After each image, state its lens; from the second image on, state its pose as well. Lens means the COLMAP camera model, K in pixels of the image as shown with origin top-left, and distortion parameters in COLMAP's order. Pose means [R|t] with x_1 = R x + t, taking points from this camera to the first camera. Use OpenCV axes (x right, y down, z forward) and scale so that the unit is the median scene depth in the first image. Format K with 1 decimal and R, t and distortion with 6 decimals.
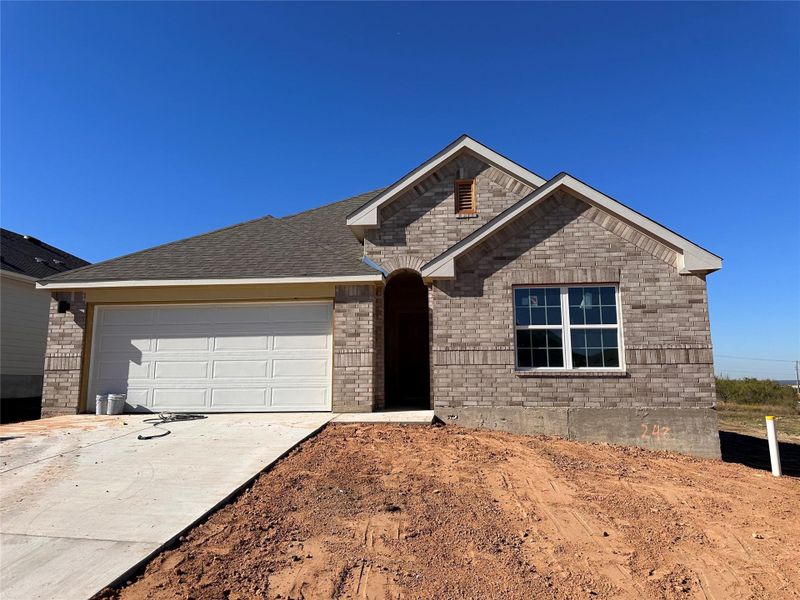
lens RADIAL K [[422.7, 0, 400.0], [0, 422.7, 300.0], [0, 0, 1]] dist [0.056266, -0.000630]
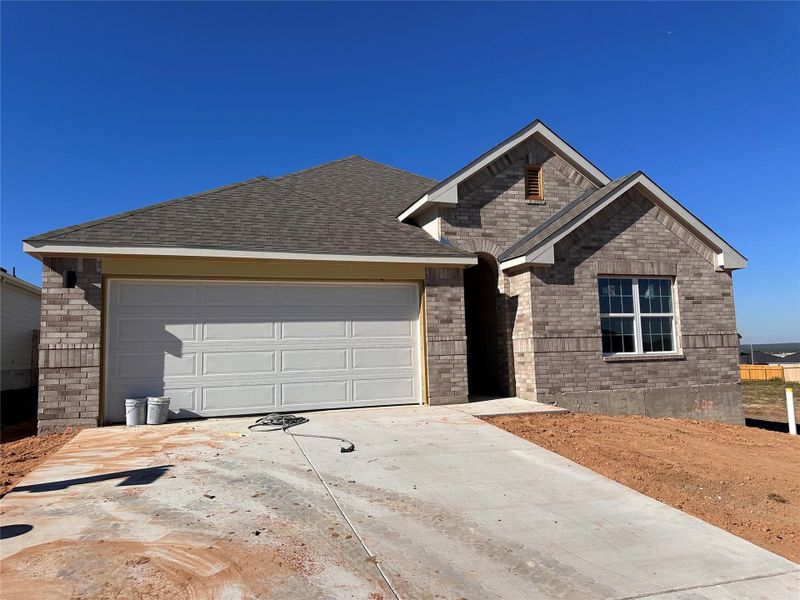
lens RADIAL K [[422.7, 0, 400.0], [0, 422.7, 300.0], [0, 0, 1]] dist [0.056266, -0.000630]
pose [[0.944107, 0.020403, 0.329008, -0.513582], [-0.036429, 0.998427, 0.042620, -0.000024], [-0.327621, -0.052223, 0.943365, 0.158779]]
